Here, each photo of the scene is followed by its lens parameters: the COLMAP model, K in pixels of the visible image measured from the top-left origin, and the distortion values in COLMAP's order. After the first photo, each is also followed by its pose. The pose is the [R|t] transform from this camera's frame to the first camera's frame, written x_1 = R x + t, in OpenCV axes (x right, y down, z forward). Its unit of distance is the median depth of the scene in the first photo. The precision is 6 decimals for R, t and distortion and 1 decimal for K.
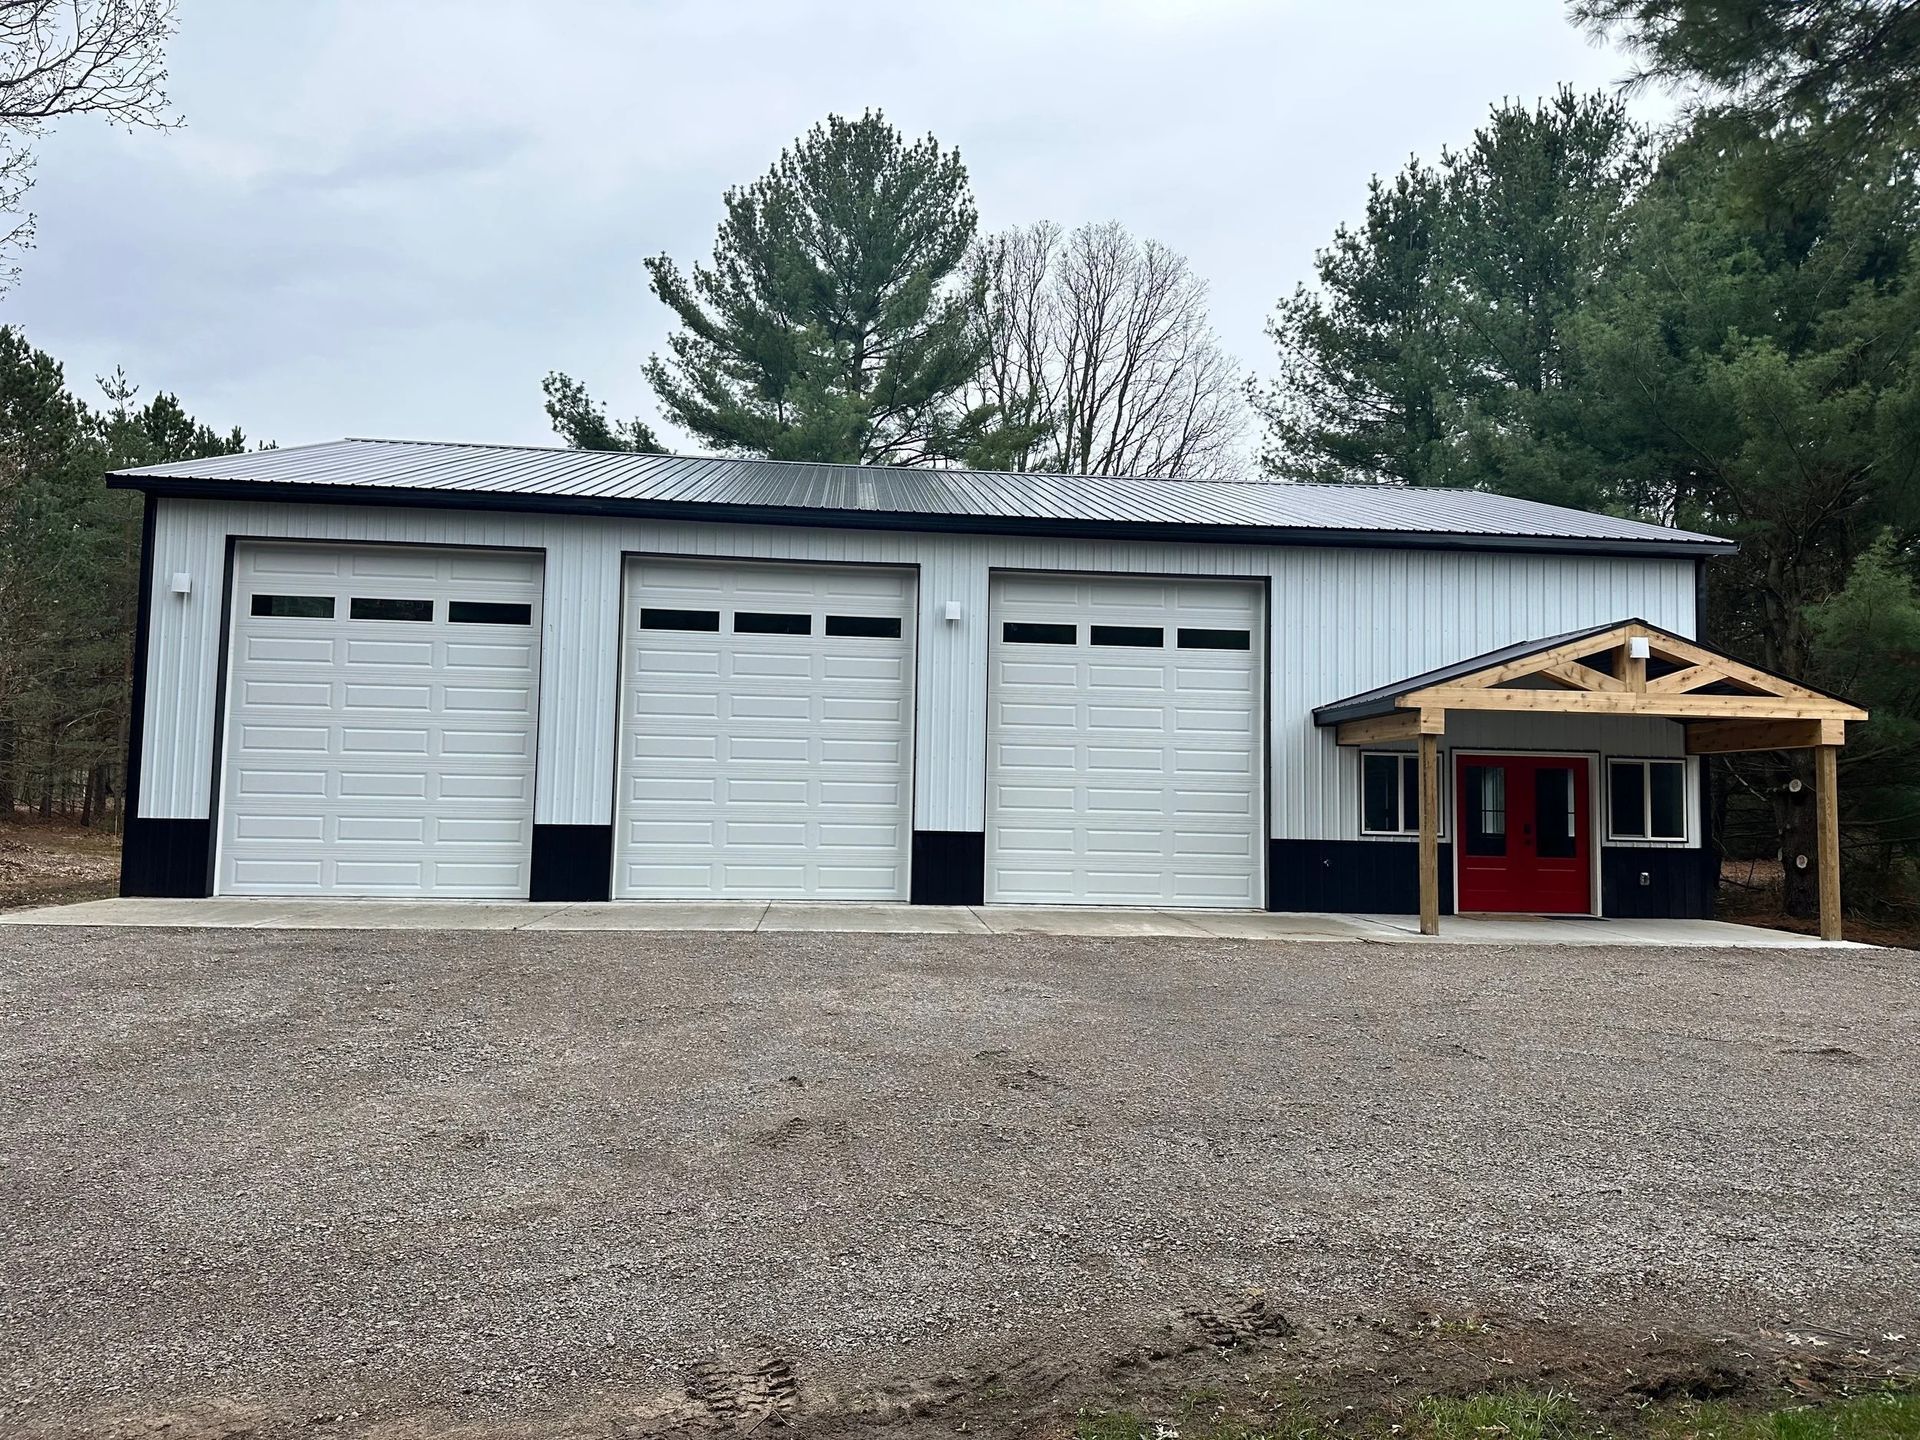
lens RADIAL K [[1352.3, 0, 968.0], [0, 1352.3, 711.8], [0, 0, 1]] dist [0.009659, -0.001067]
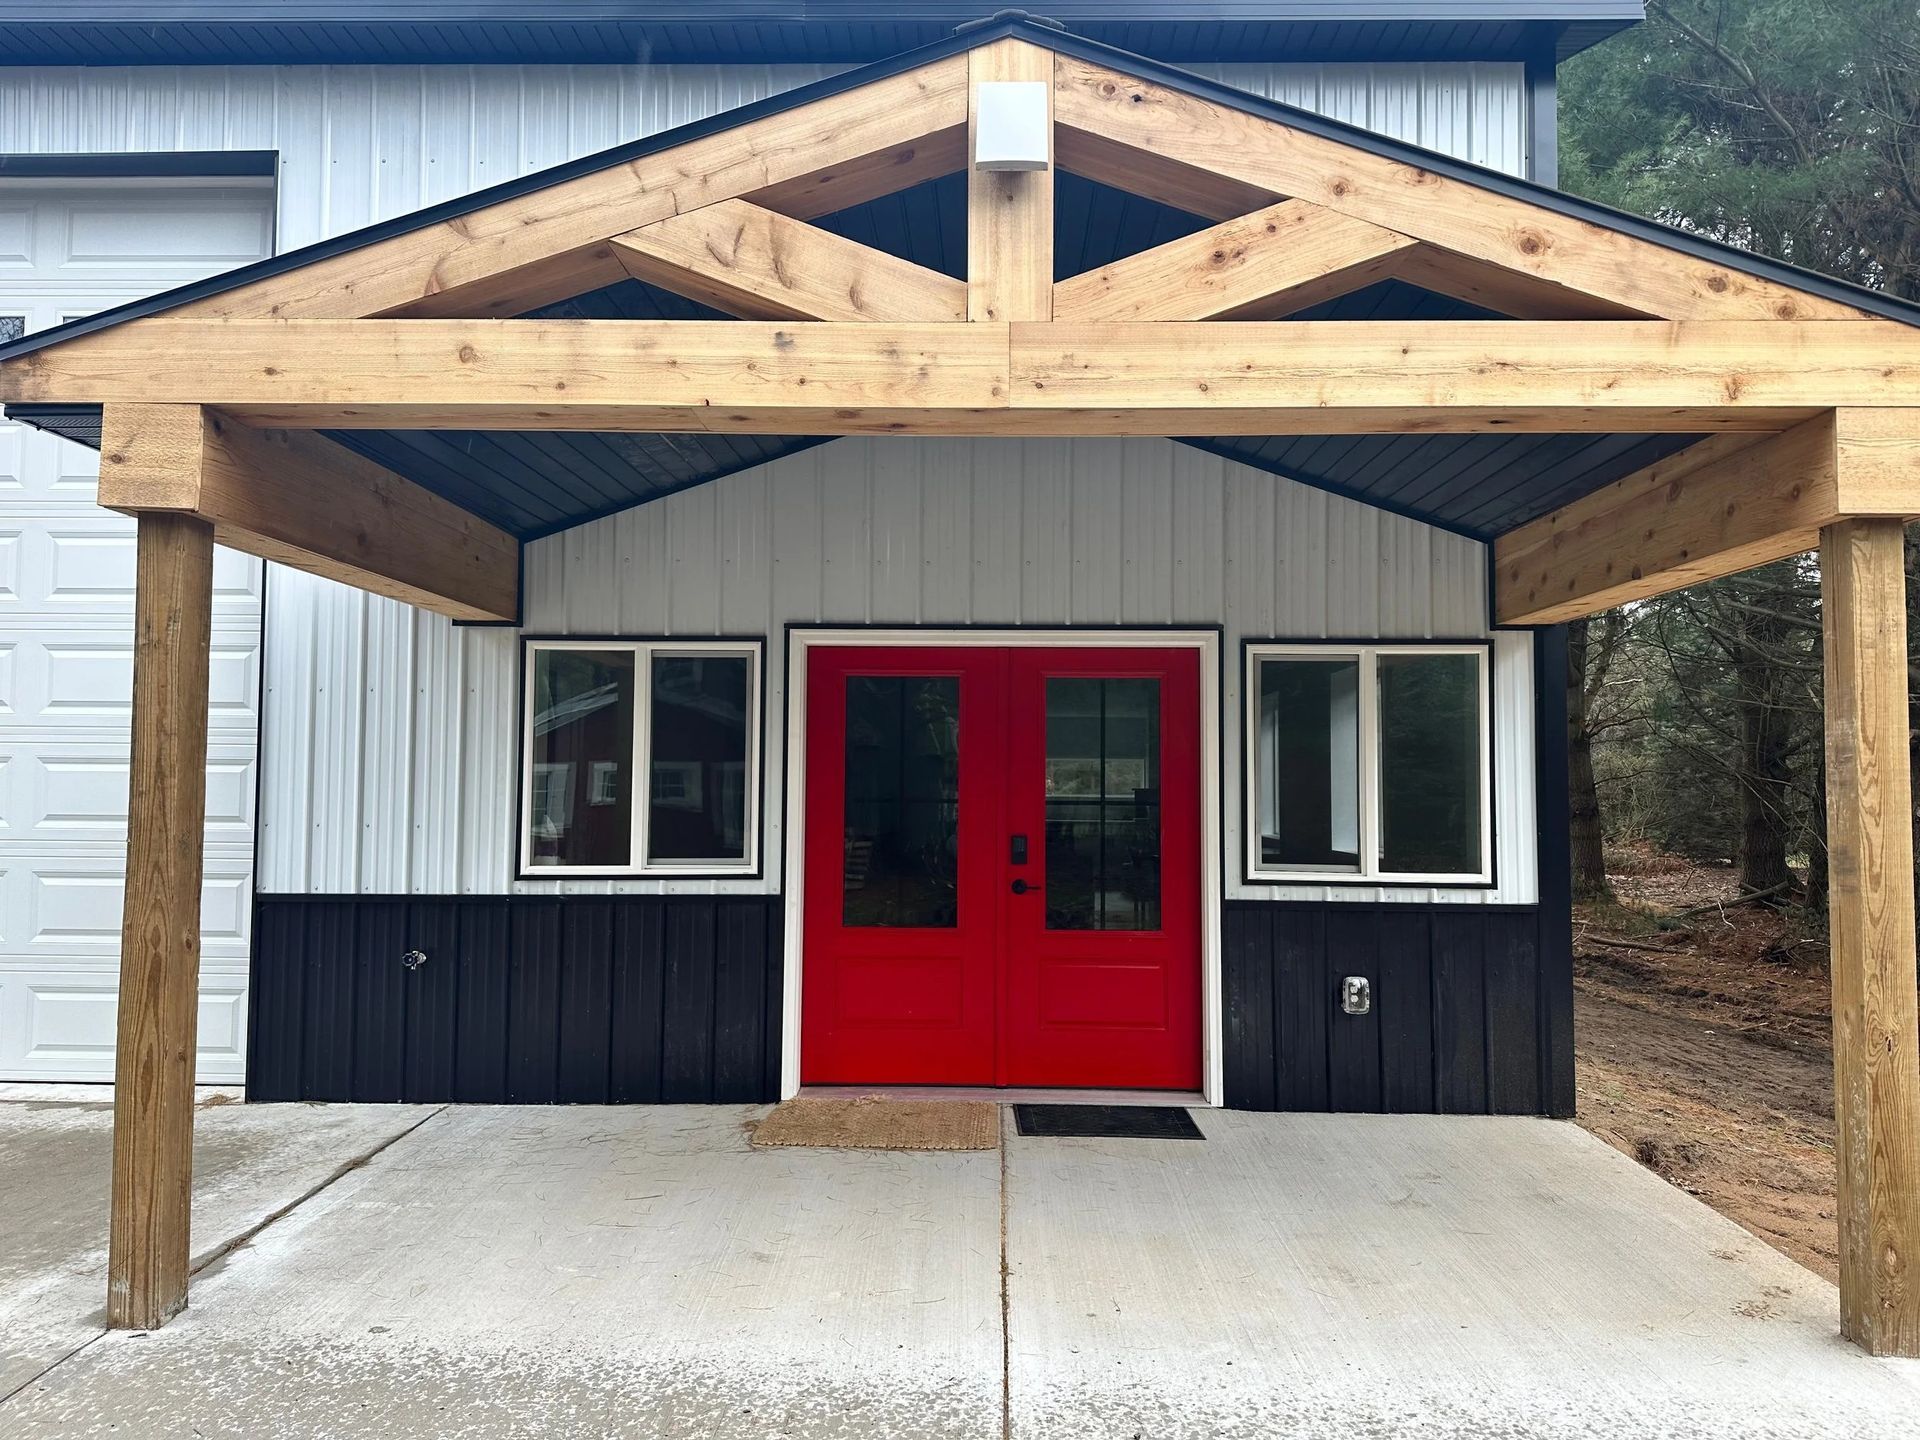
lens RADIAL K [[1329.7, 0, 964.7], [0, 1329.7, 716.7], [0, 0, 1]] dist [0.140791, -0.225950]
pose [[0.993478, -0.021404, -0.112000, 0.447367], [0.023233, 0.999617, 0.015050, 0.046588], [0.111635, -0.017554, 0.993594, 0.663921]]
